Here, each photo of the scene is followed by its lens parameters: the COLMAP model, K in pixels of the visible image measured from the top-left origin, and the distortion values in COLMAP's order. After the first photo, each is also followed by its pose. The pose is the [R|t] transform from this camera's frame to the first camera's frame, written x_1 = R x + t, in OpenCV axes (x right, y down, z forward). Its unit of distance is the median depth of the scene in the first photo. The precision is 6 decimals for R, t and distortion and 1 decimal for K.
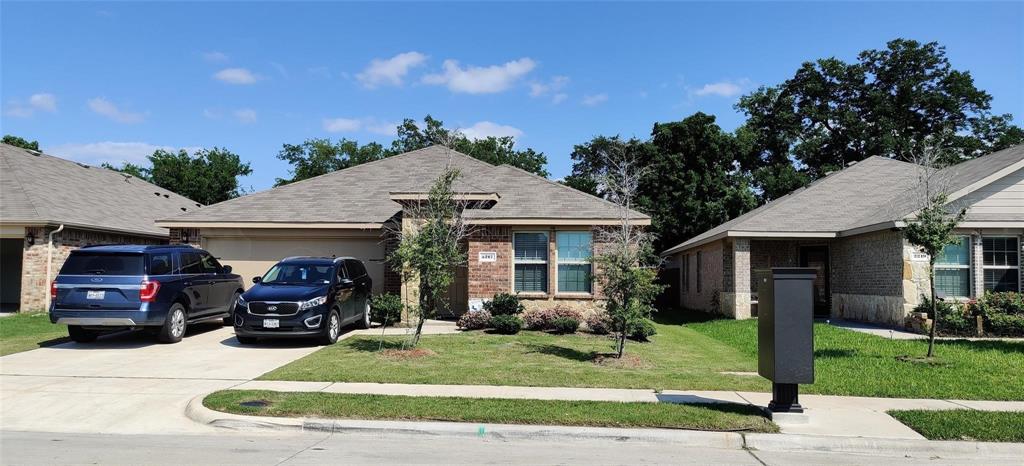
lens RADIAL K [[767.1, 0, 521.5], [0, 767.1, 235.1], [0, 0, 1]] dist [0.033623, -0.038089]
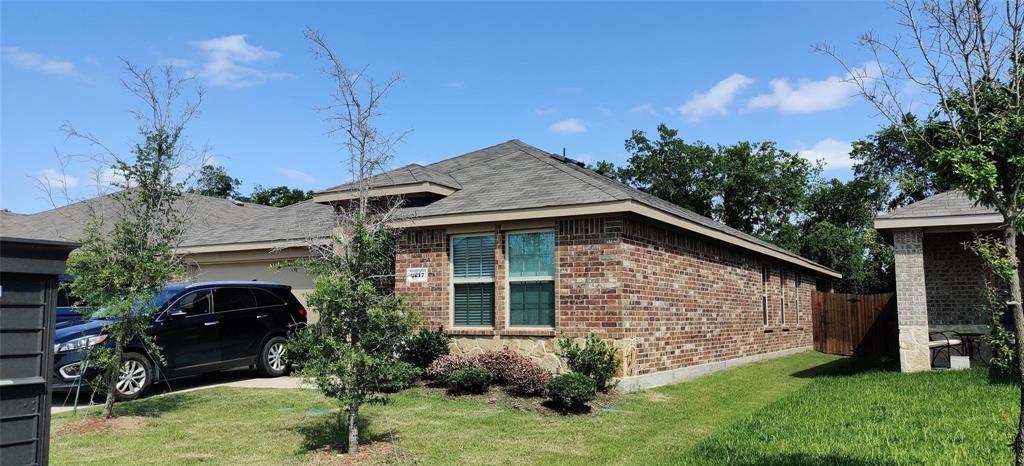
lens RADIAL K [[767.1, 0, 505.4], [0, 767.1, 232.7], [0, 0, 1]] dist [0.033623, -0.038089]
pose [[0.901045, -0.057001, -0.429964, 0.322296], [0.038240, 0.997906, -0.052158, 0.029618], [0.432037, 0.030555, 0.901338, 0.416077]]
